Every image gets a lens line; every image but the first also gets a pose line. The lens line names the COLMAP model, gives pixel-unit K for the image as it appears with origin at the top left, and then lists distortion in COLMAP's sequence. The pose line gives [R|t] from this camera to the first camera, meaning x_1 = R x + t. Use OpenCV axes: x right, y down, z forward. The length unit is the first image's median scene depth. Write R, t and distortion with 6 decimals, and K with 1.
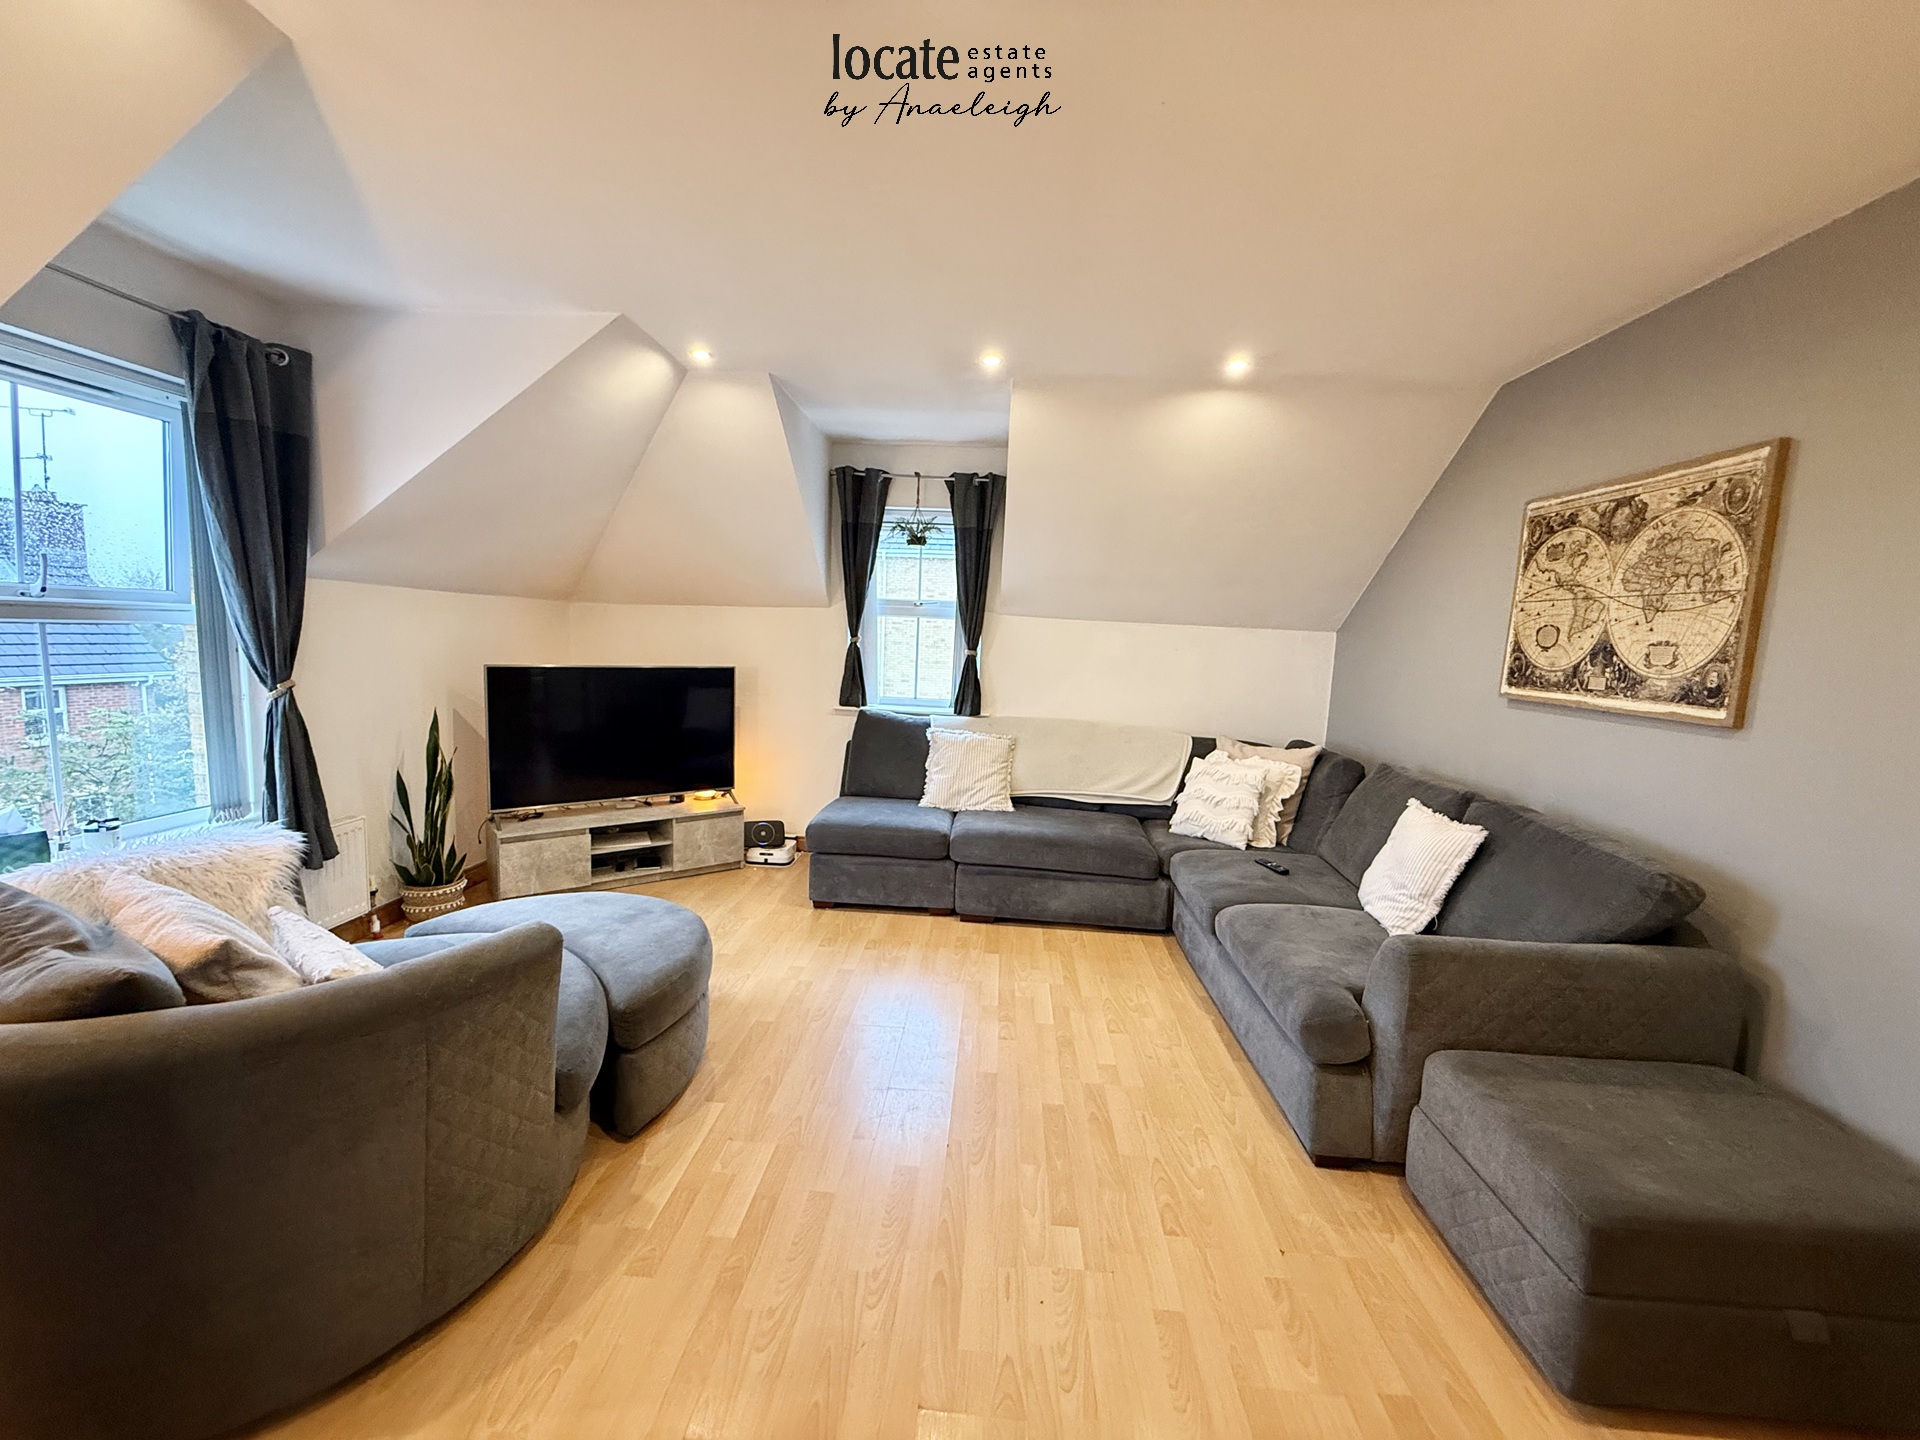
lens RADIAL K [[762.5, 0, 953.6], [0, 762.5, 720.8], [0, 0, 1]] dist [-0.001530, -0.000199]
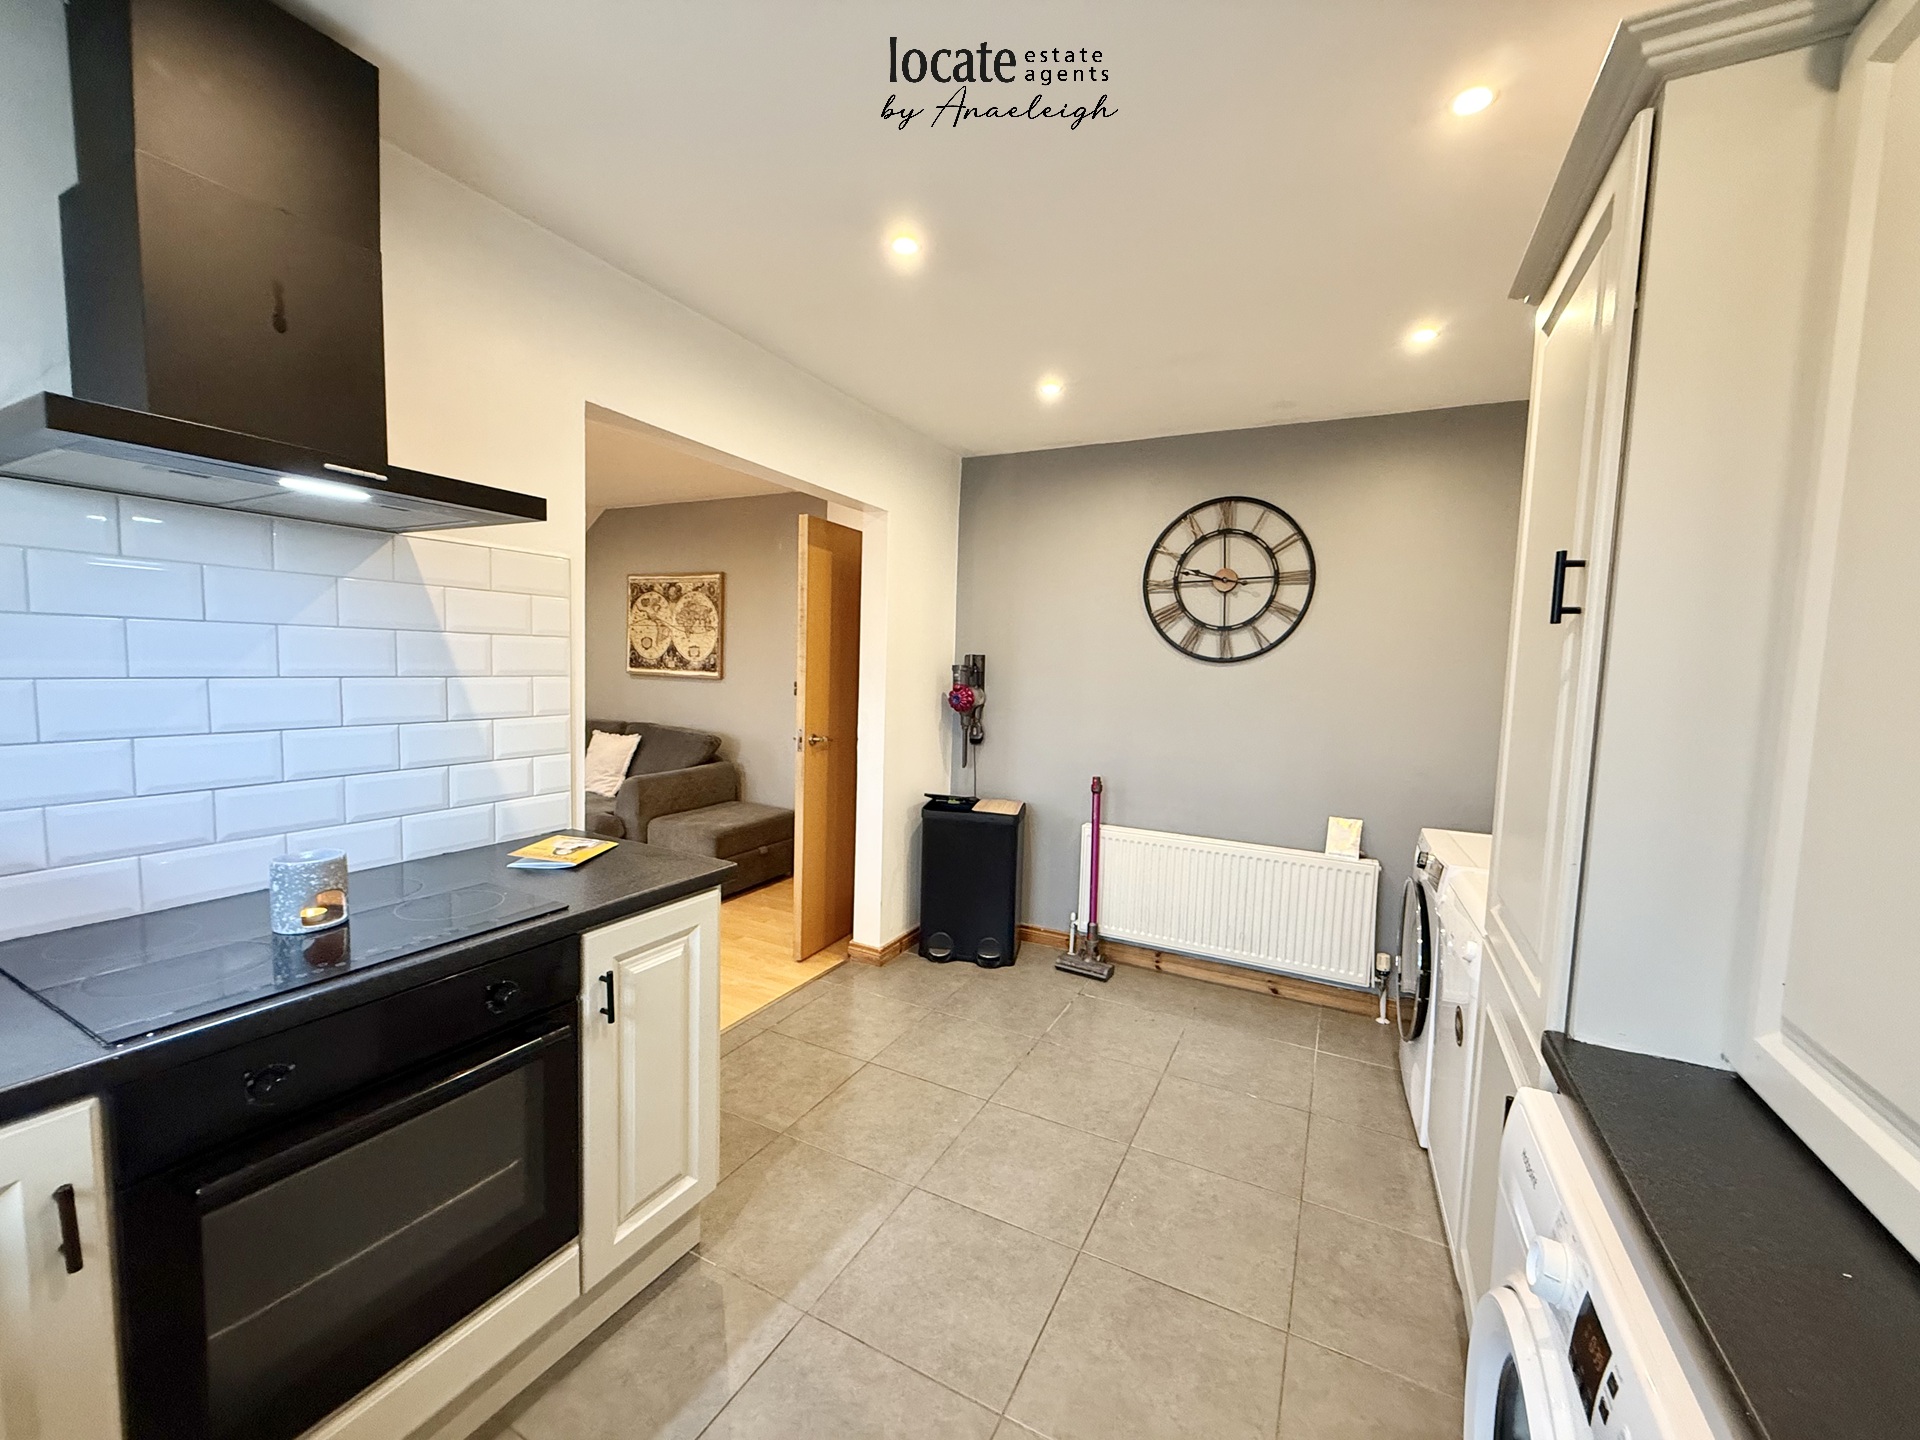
lens RADIAL K [[762.5, 0, 953.6], [0, 762.5, 720.8], [0, 0, 1]] dist [-0.001530, -0.000199]
pose [[0.406133, -0.100779, 0.908240, -0.772823], [0.088849, 0.993546, 0.070514, 0.028008], [-0.909485, 0.052058, 0.412466, -0.595407]]
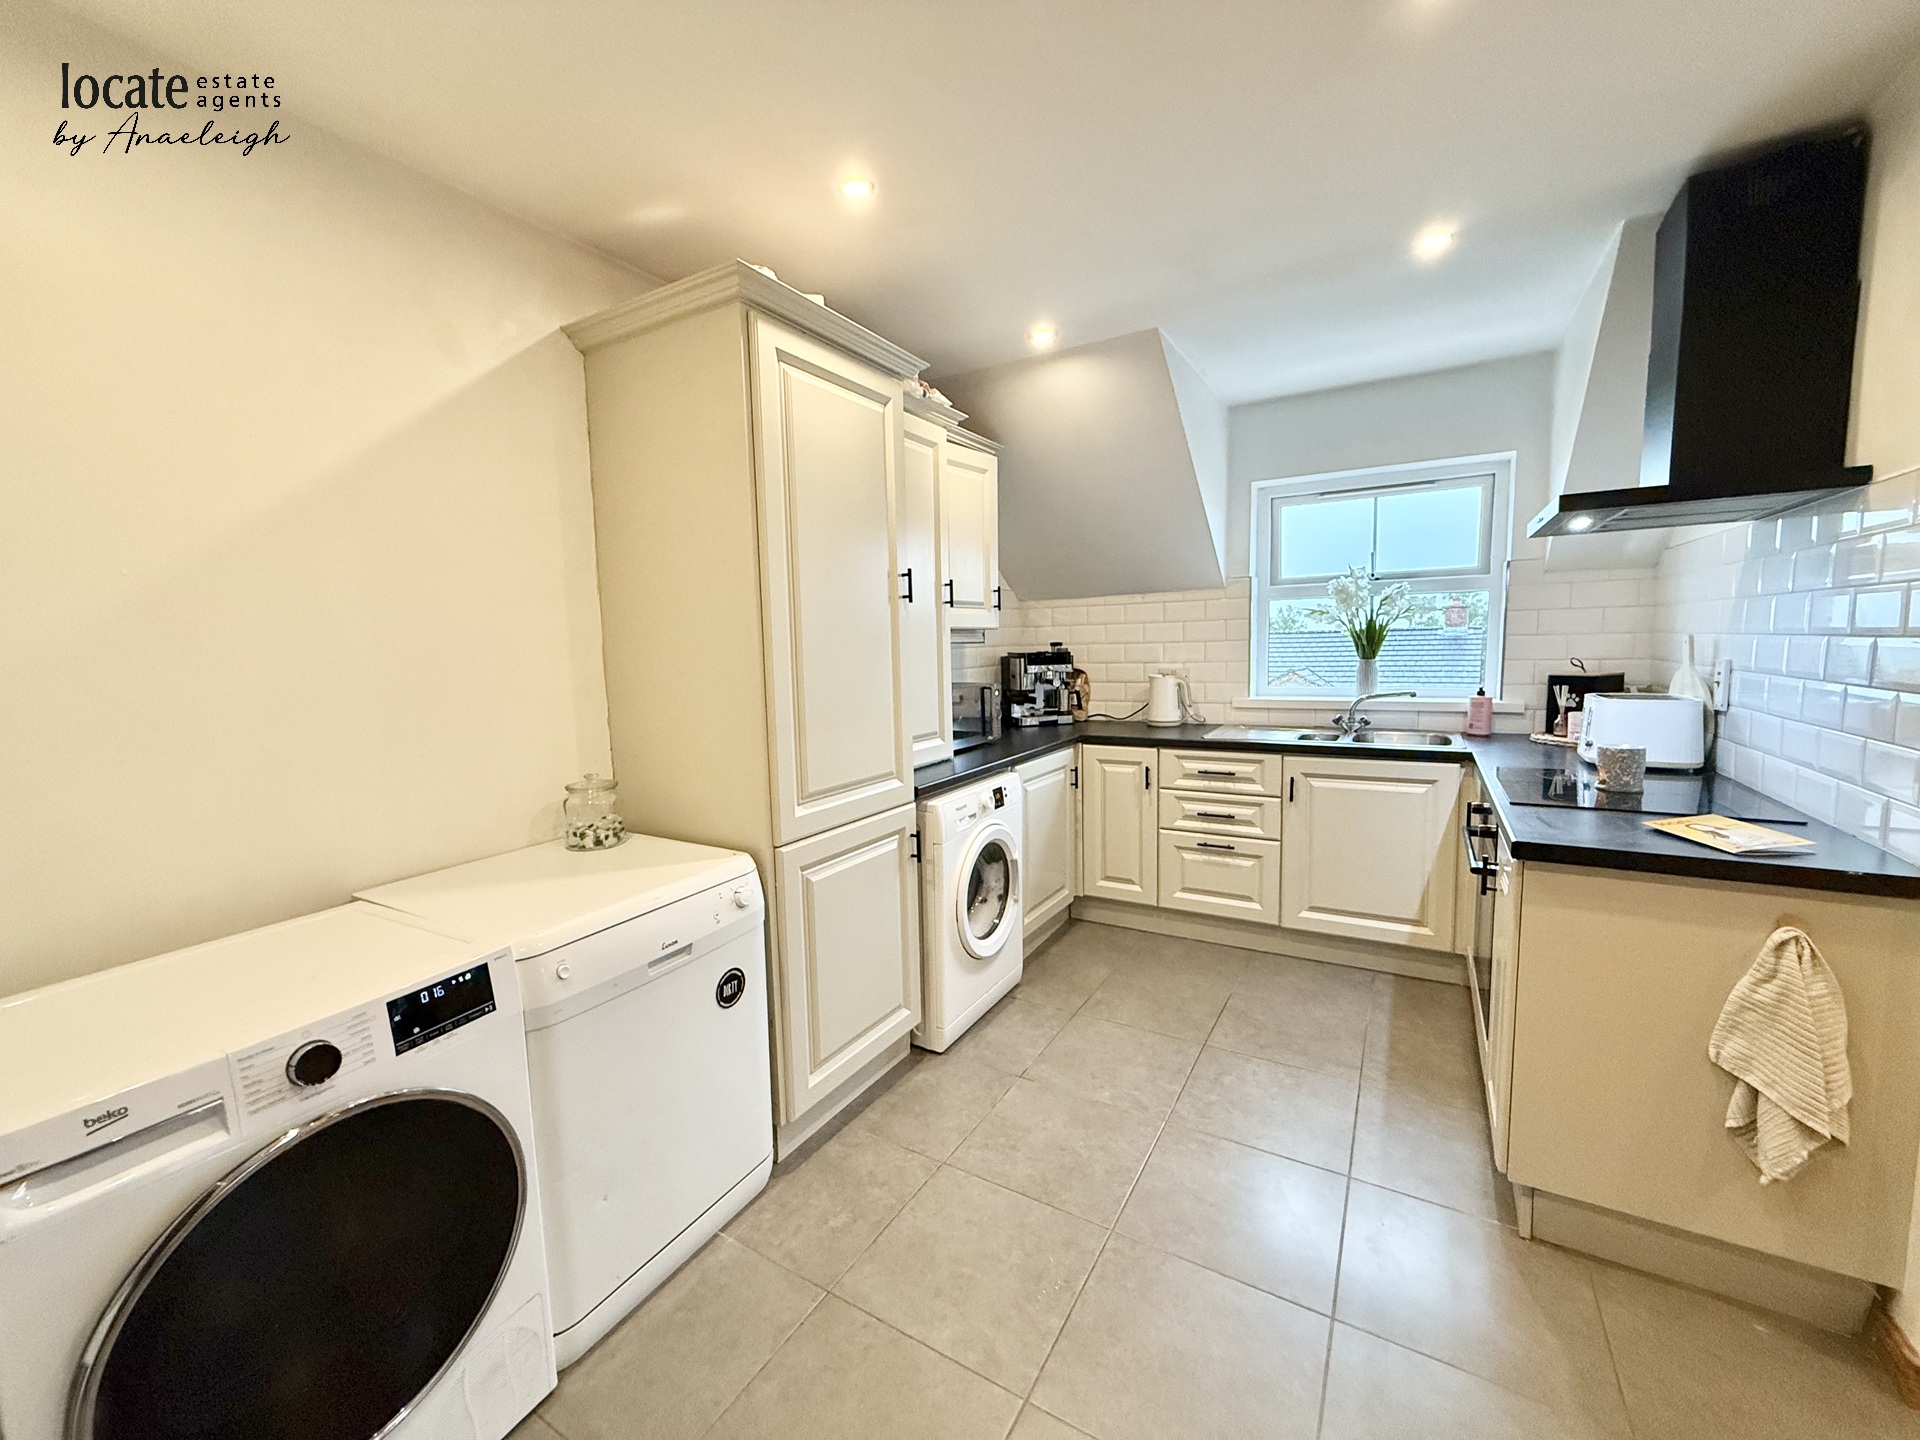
lens RADIAL K [[762.5, 0, 953.6], [0, 762.5, 720.8], [0, 0, 1]] dist [-0.001530, -0.000199]
pose [[-0.459603, 0.063557, -0.885847, 0.449655], [-0.094558, 0.988265, 0.119964, 0.056862], [0.883076, 0.138900, -0.448200, -0.282807]]
